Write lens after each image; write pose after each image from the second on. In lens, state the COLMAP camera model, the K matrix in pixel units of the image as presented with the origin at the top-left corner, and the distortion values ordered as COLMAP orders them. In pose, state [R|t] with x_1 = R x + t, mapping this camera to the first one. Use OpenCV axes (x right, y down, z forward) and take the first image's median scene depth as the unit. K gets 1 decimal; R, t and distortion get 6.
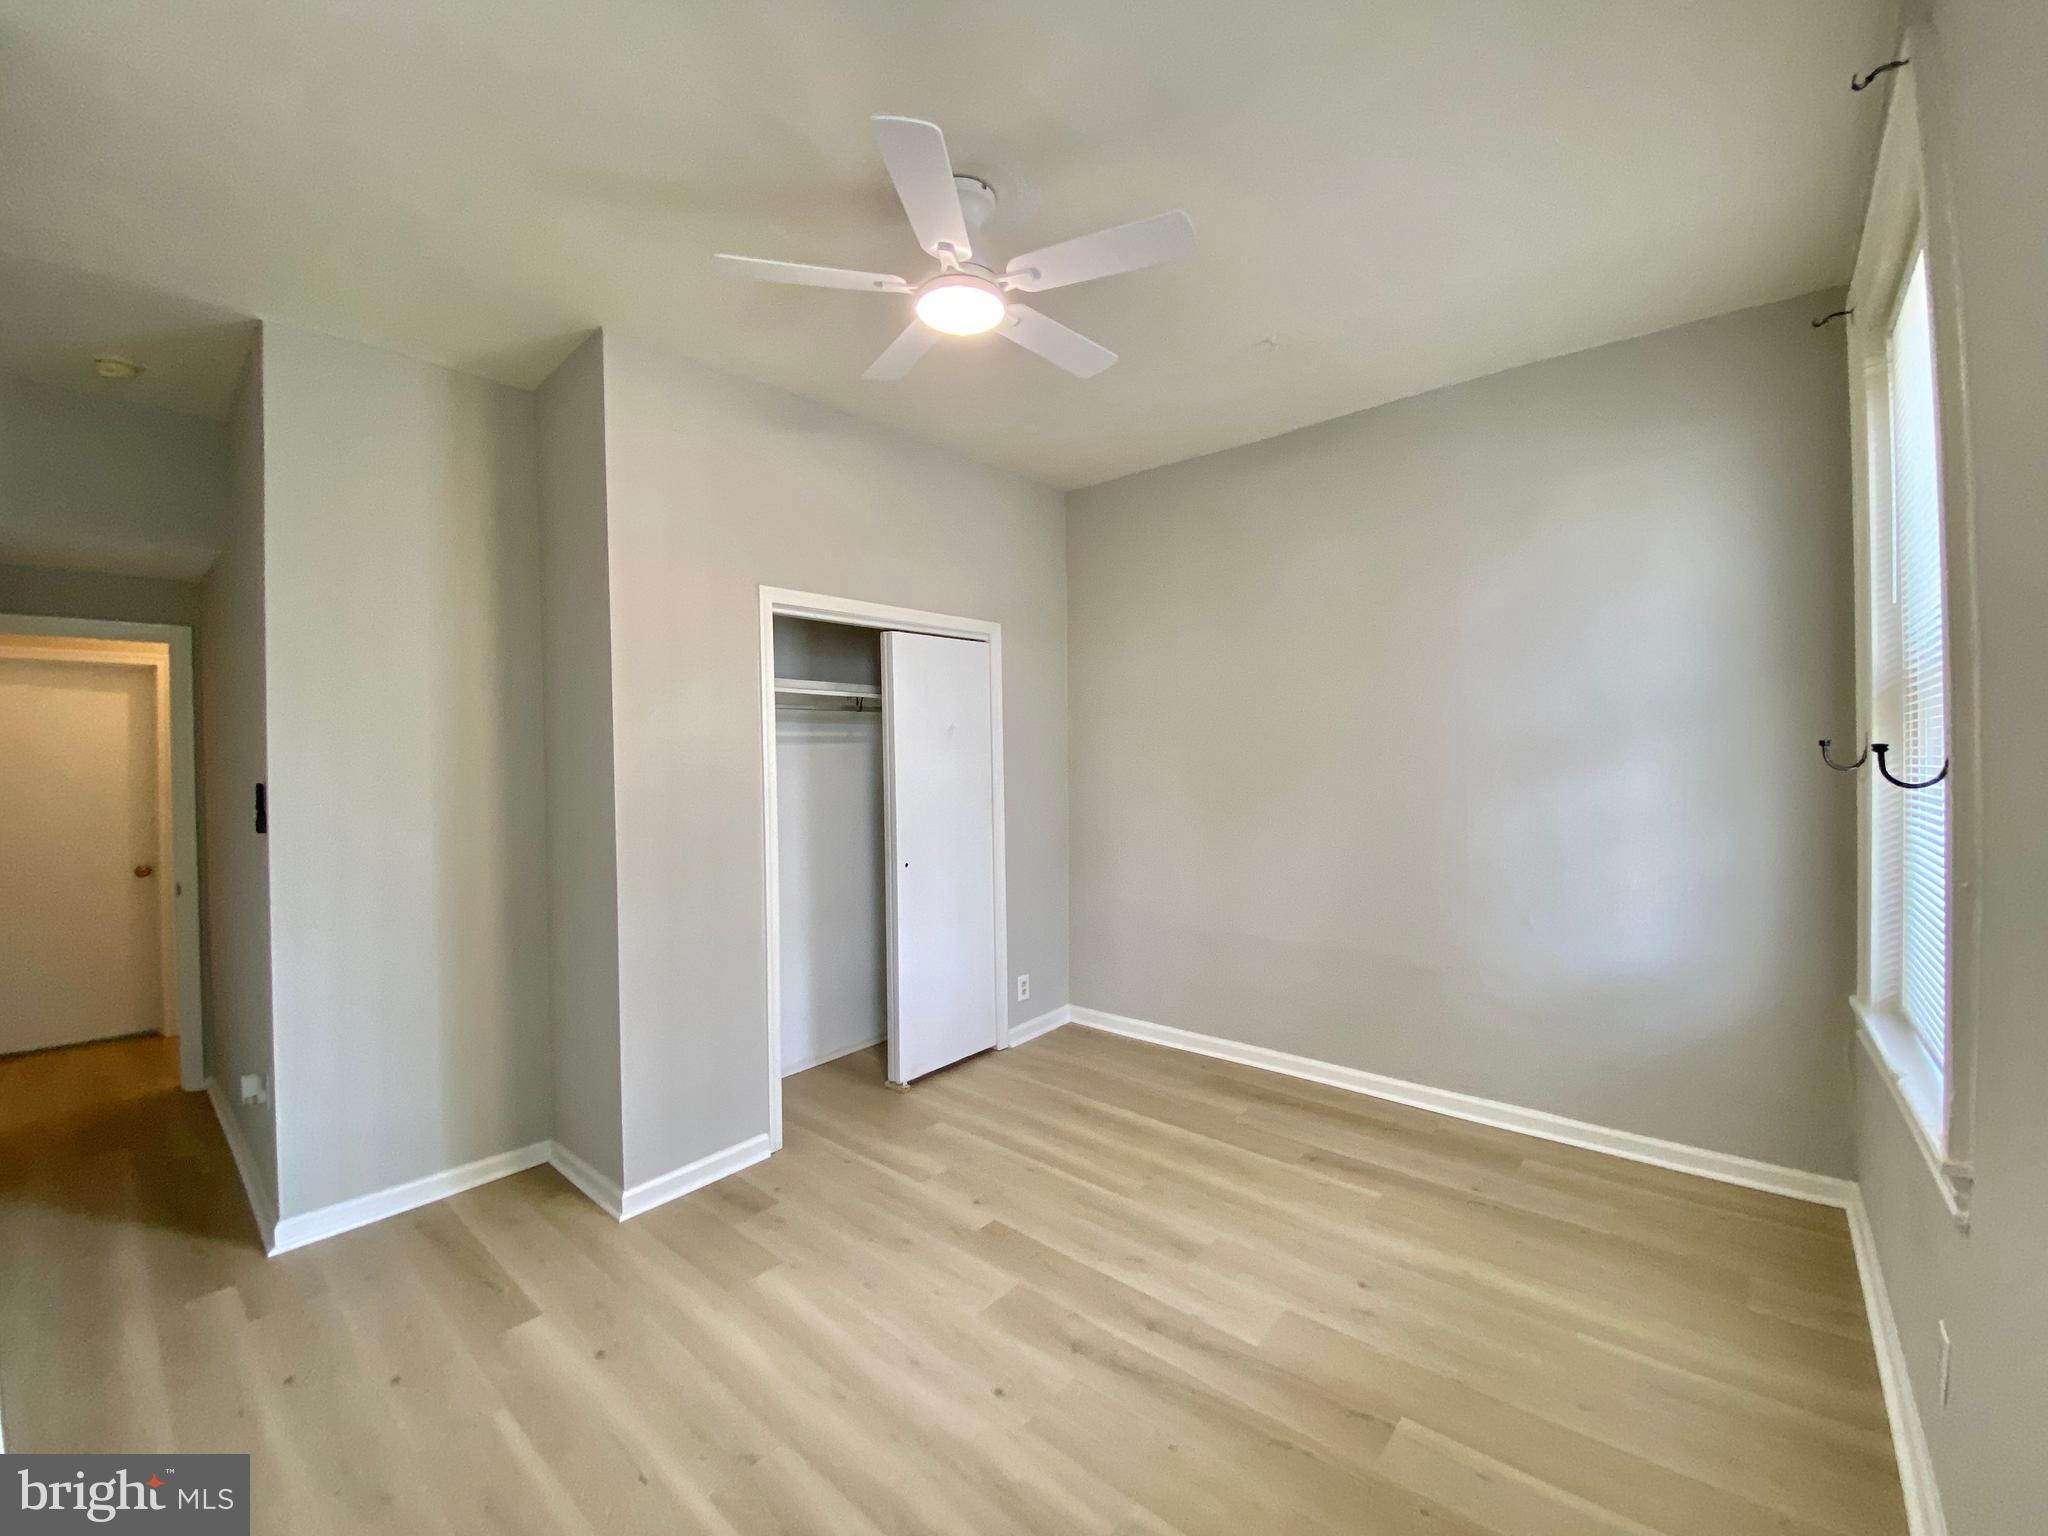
lens RADIAL K [[823.3, 0, 1021.5], [0, 823.3, 760.0], [0, 0, 1]] dist [0.008221, -0.013675]
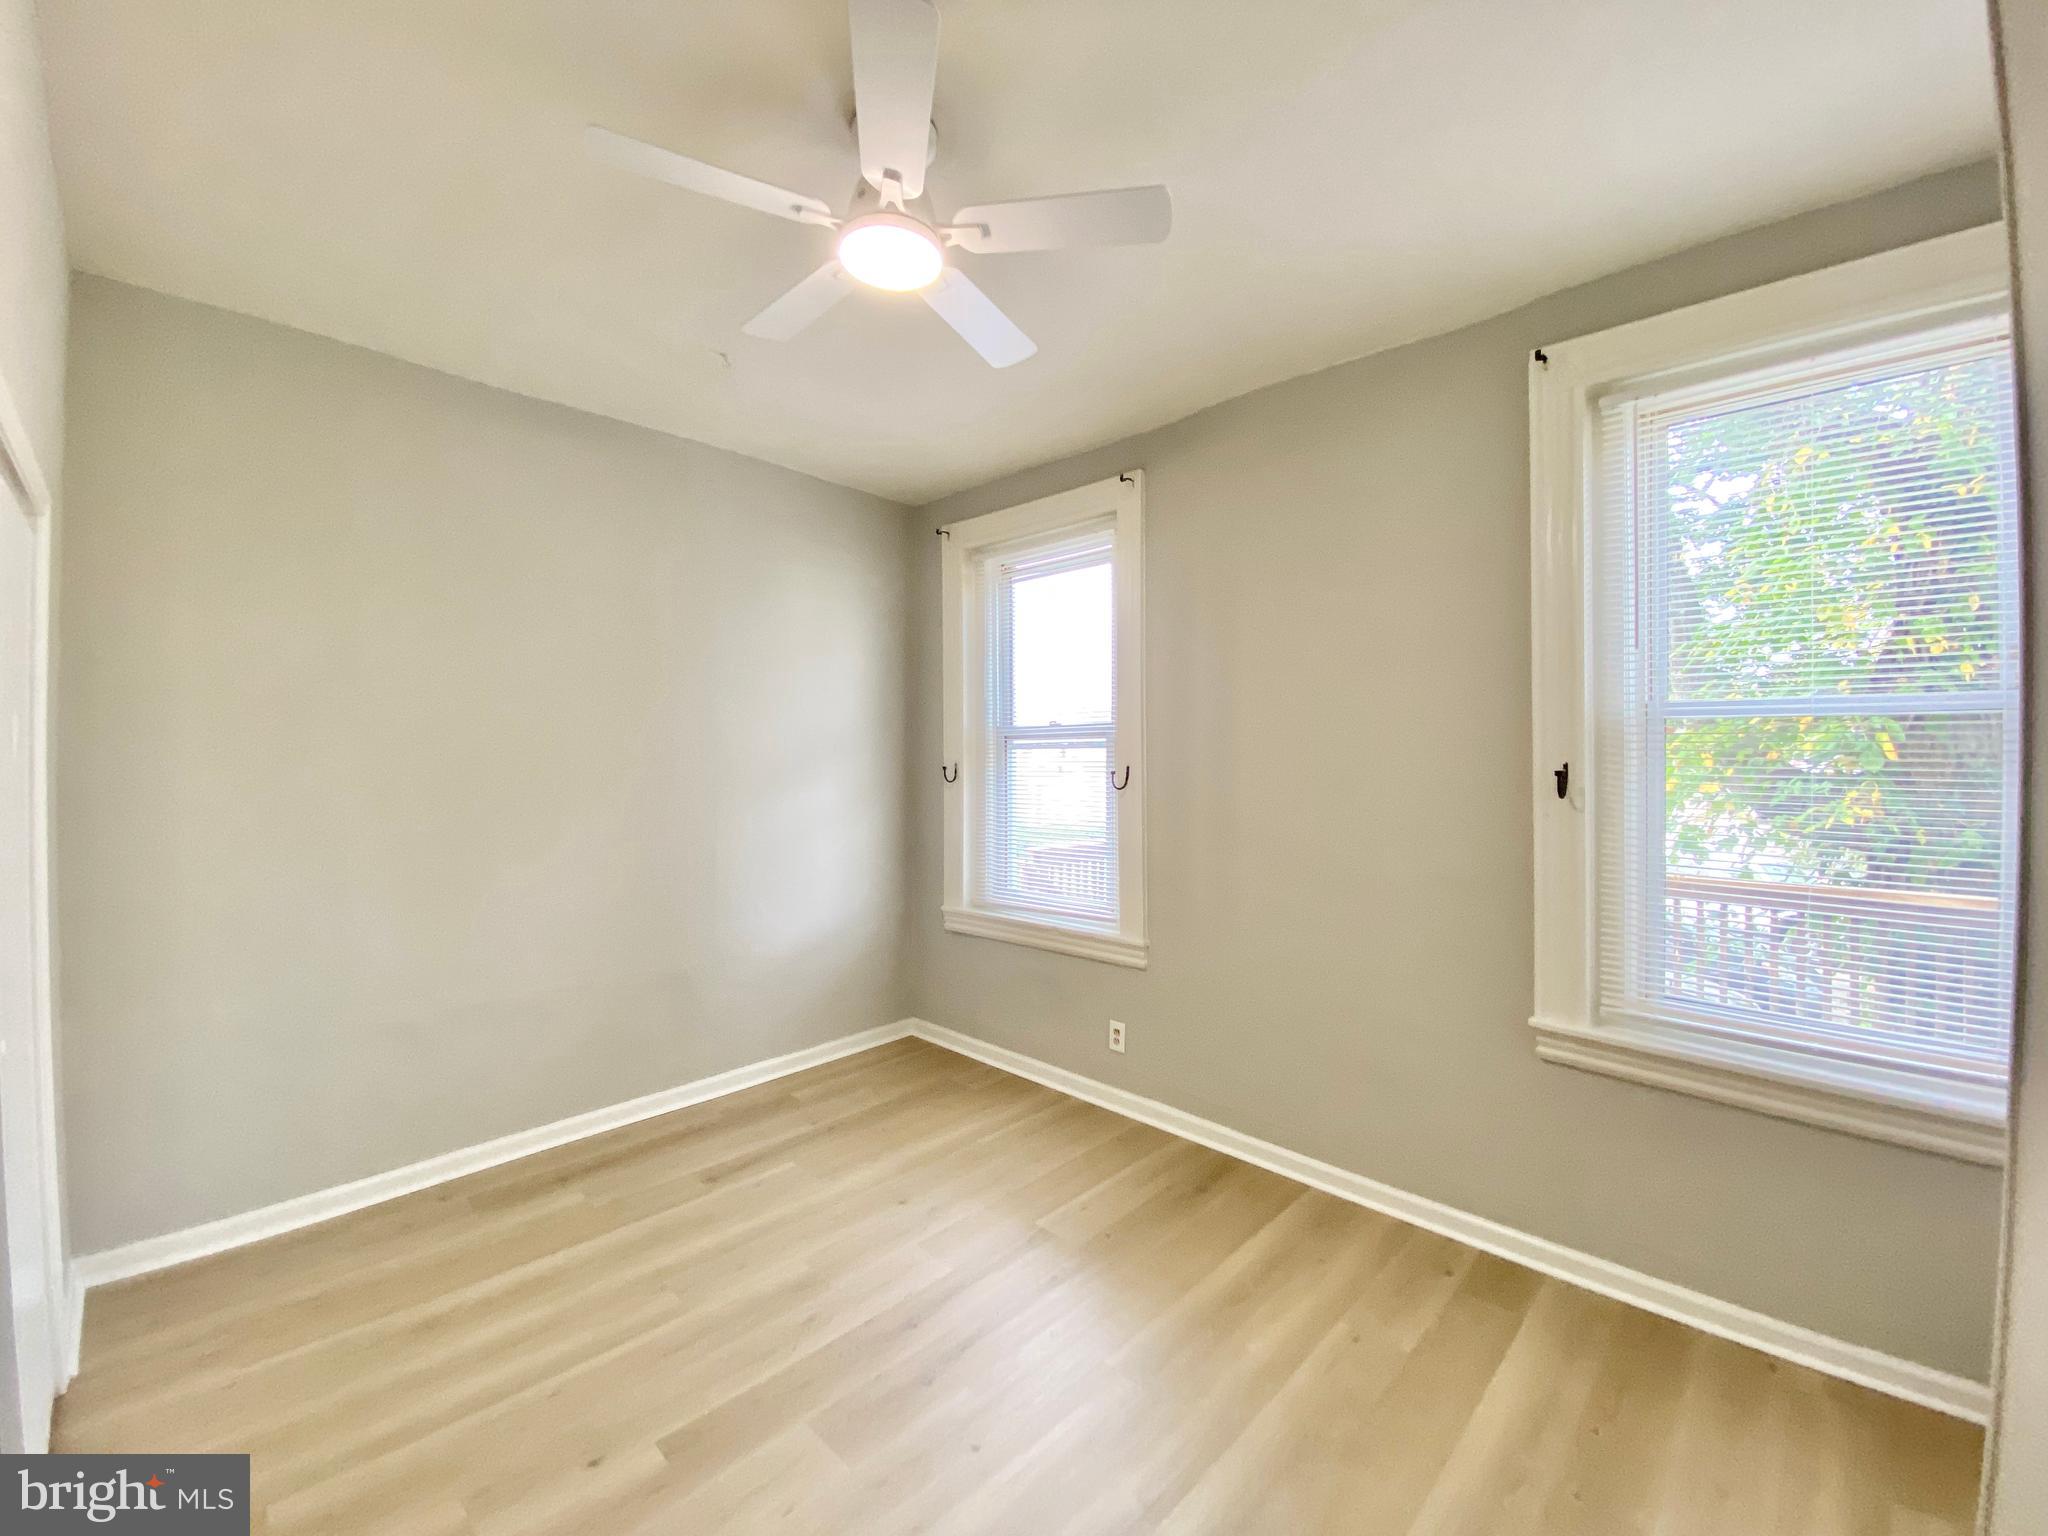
lens RADIAL K [[823.3, 0, 1023.6], [0, 823.3, 756.2], [0, 0, 1]] dist [0.008221, -0.013675]
pose [[0.057972, 0.015498, 0.998198, -0.665632], [0.007340, 0.999846, -0.015950, -0.010575], [-0.998291, 0.008251, 0.057850, 0.596101]]
